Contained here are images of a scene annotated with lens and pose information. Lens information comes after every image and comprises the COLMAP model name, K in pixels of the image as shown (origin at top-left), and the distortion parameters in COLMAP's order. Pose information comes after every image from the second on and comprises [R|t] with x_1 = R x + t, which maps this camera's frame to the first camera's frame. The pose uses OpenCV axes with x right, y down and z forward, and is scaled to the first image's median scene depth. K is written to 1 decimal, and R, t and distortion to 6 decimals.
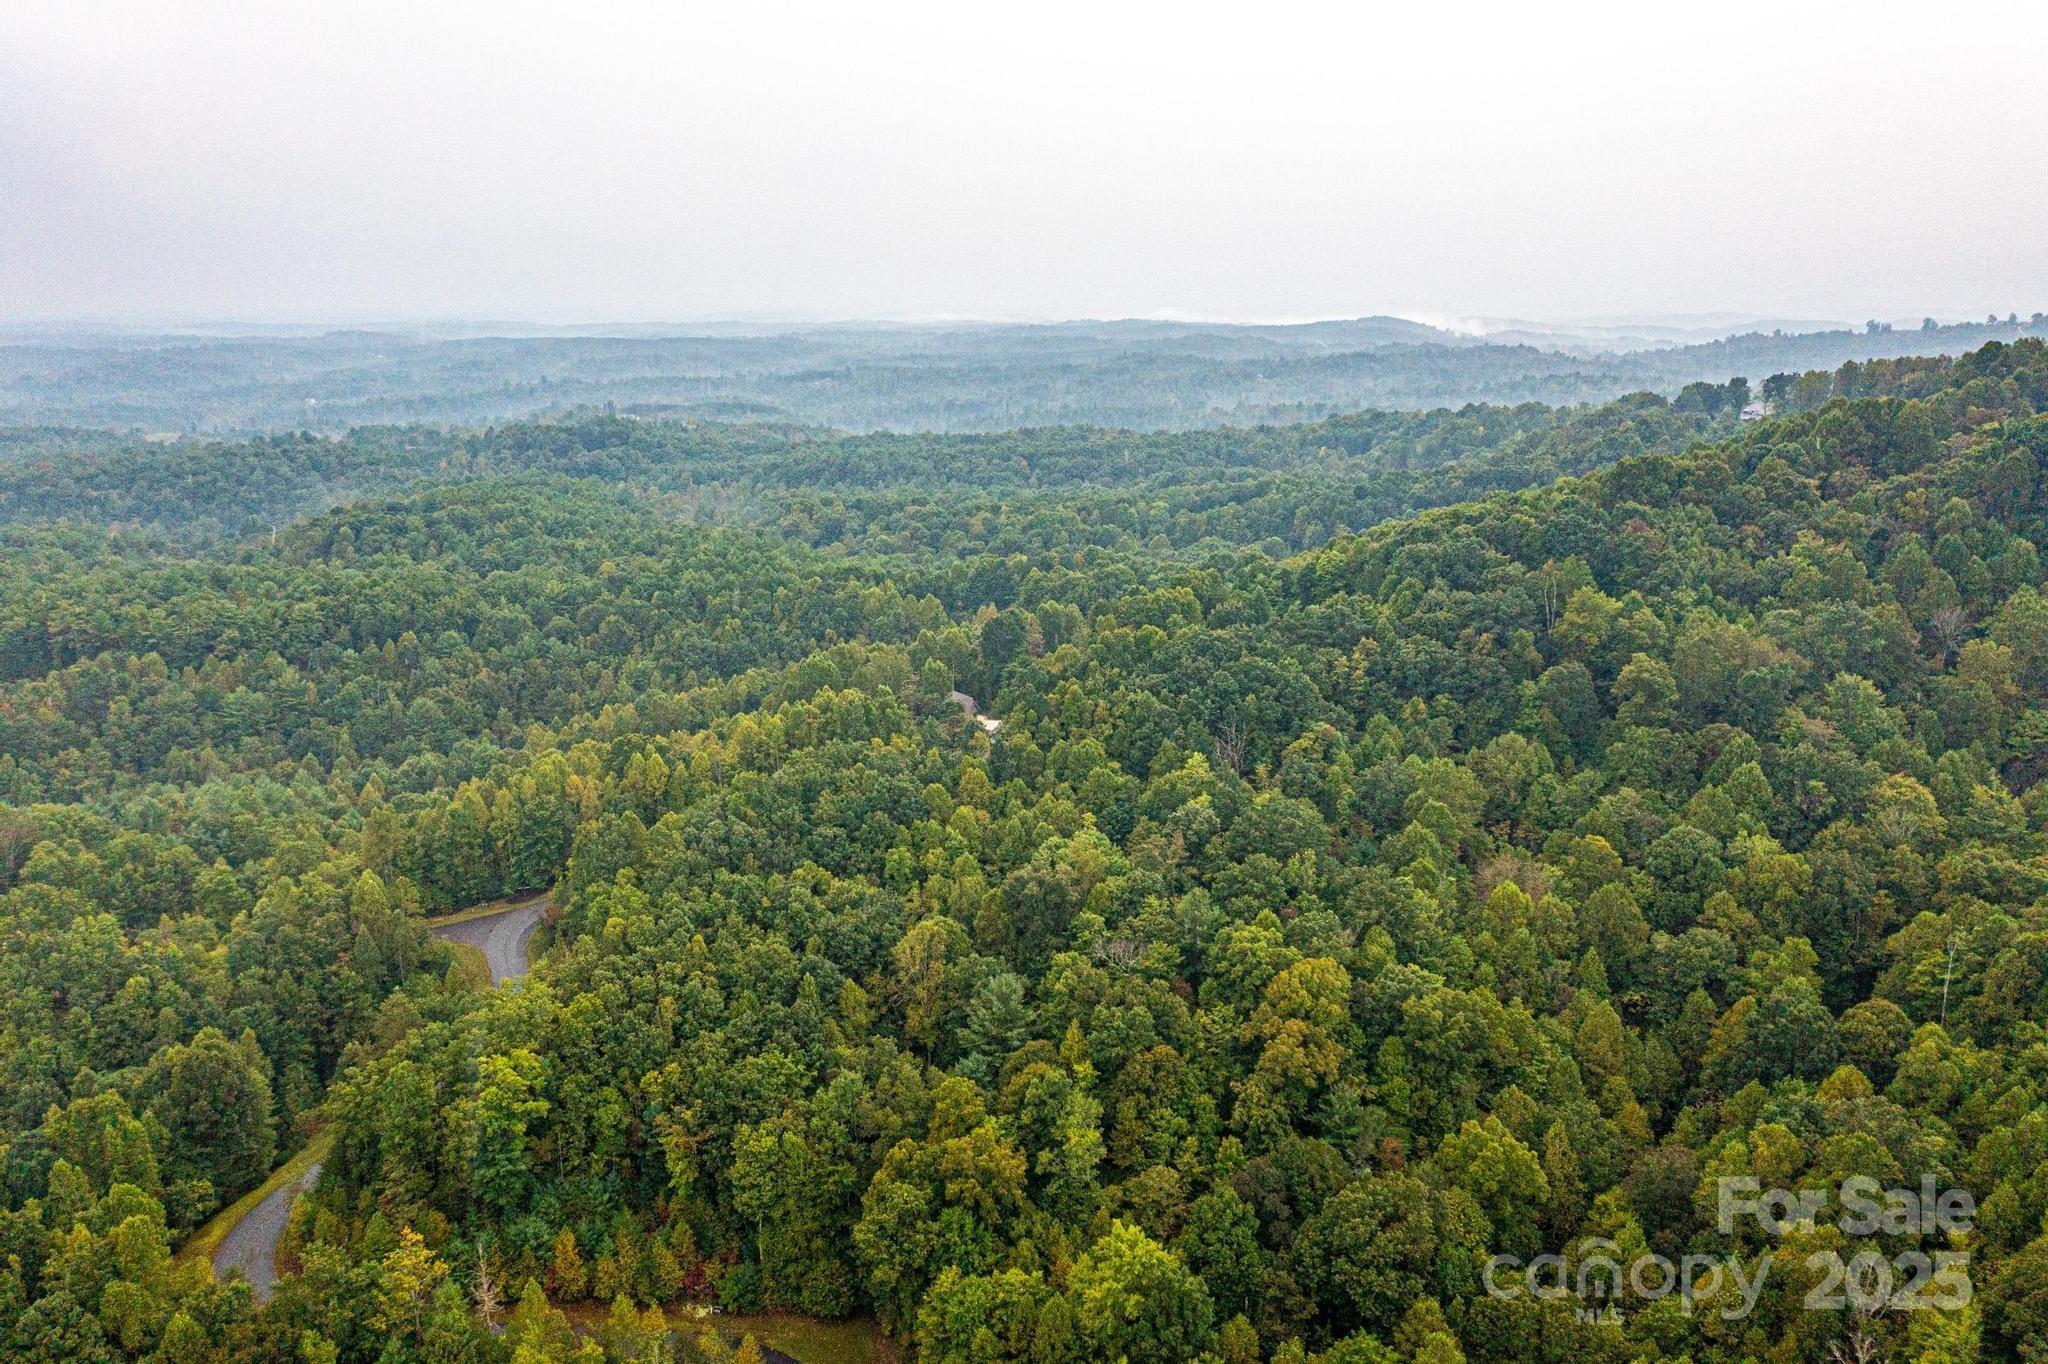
lens RADIAL K [[1599.3, 0, 1024.0], [0, 1599.3, 682.0], [0, 0, 1]] dist [-0.000465, 0.013792]
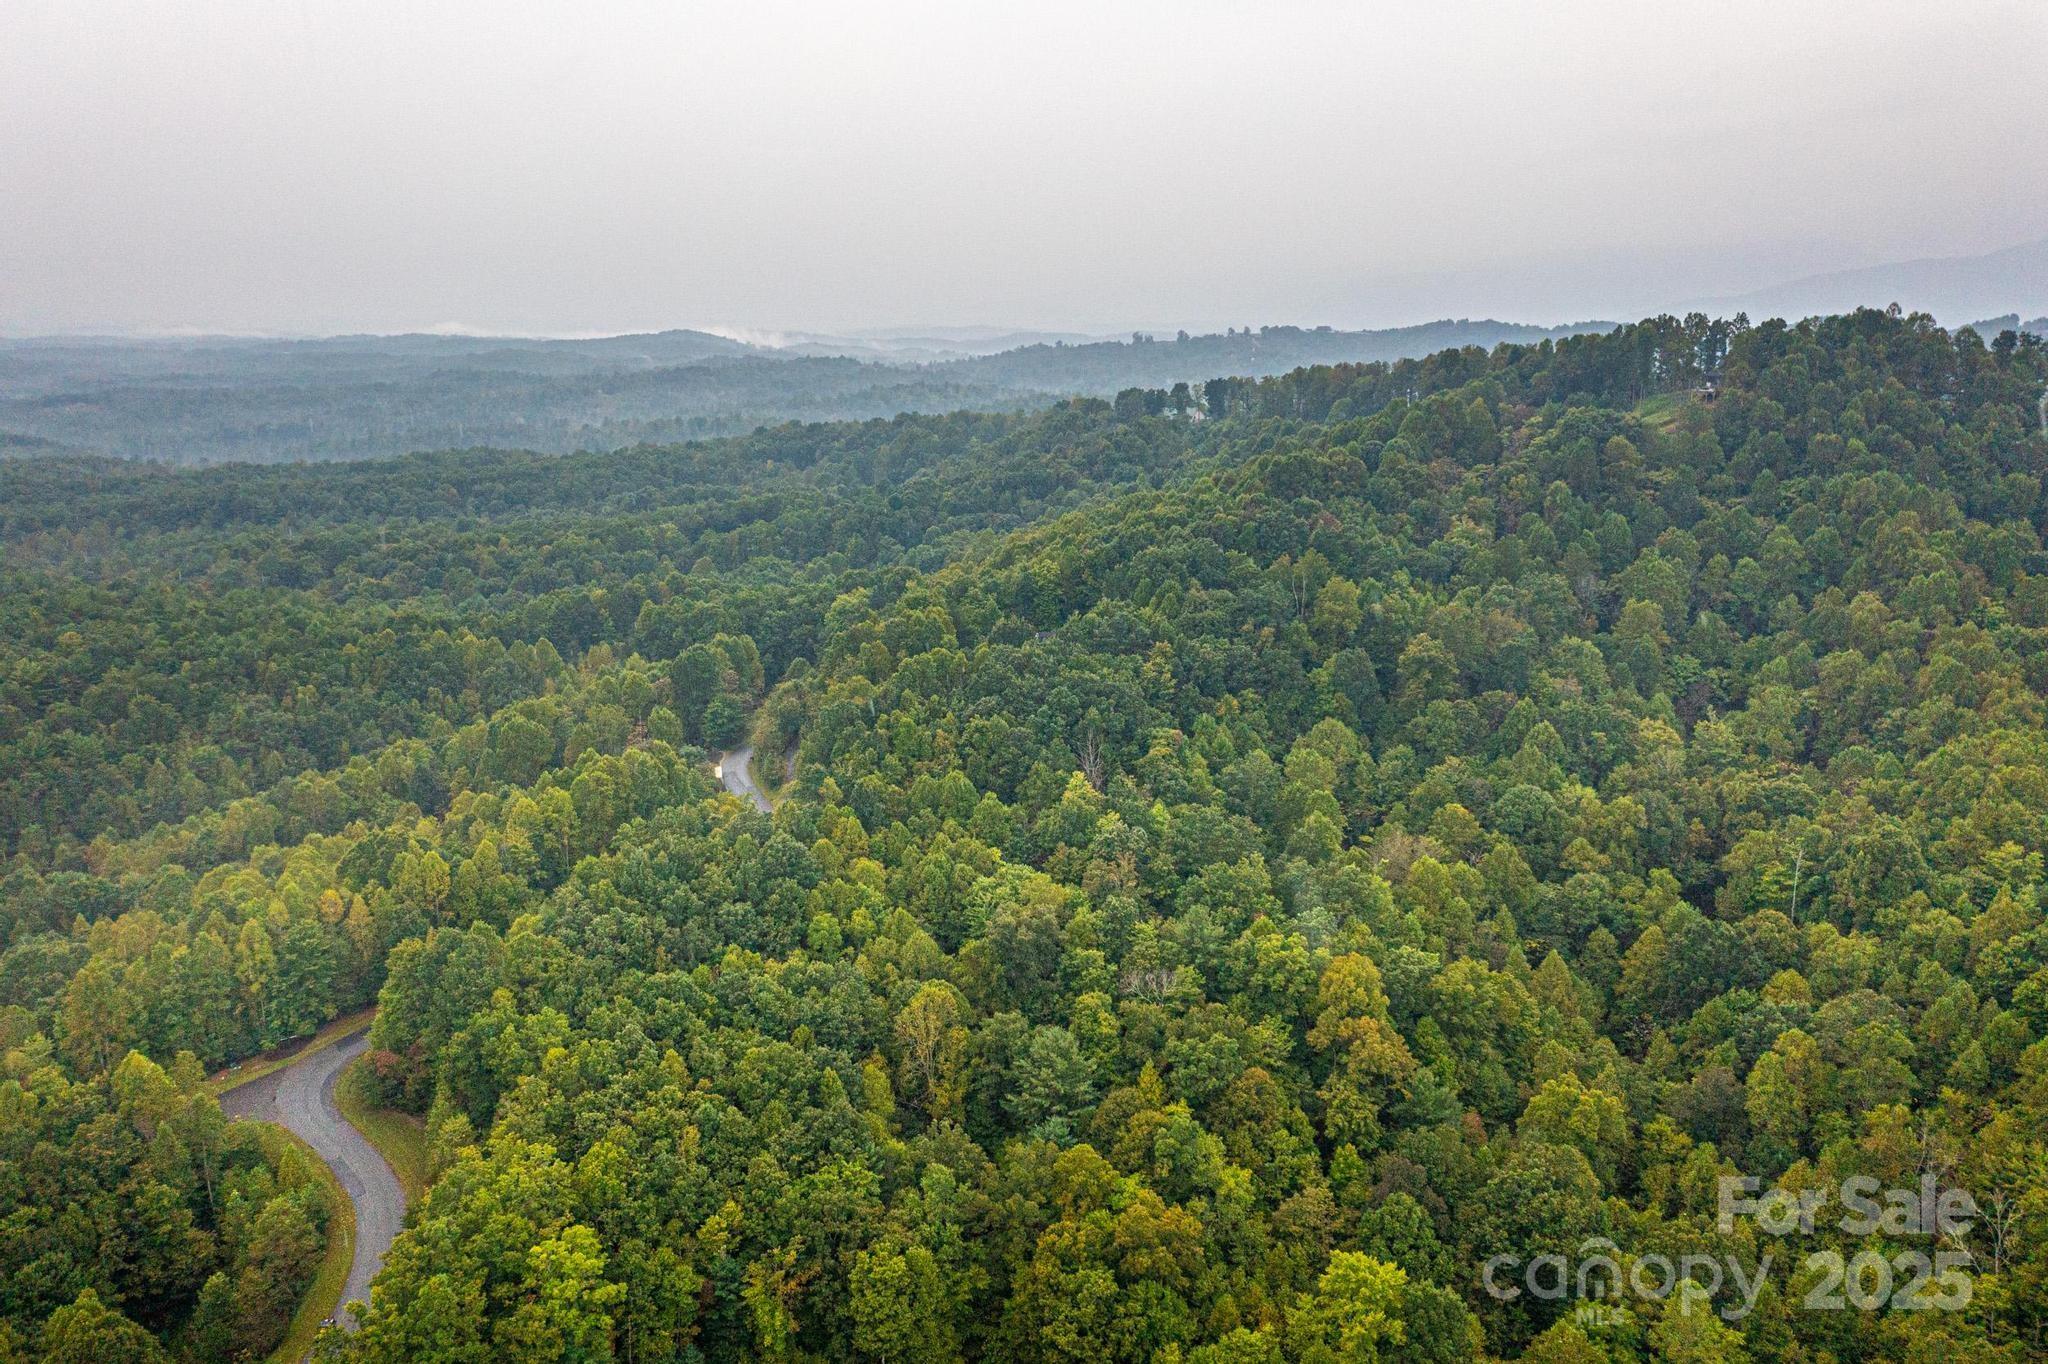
lens RADIAL K [[1599.3, 0, 1024.0], [0, 1599.3, 682.0], [0, 0, 1]] dist [-0.000465, 0.013792]
pose [[0.906444, -0.093744, 0.411790, -0.290345], [0.097194, 0.995186, 0.012607, -0.023518], [-0.410990, 0.028596, 0.911191, 0.109209]]
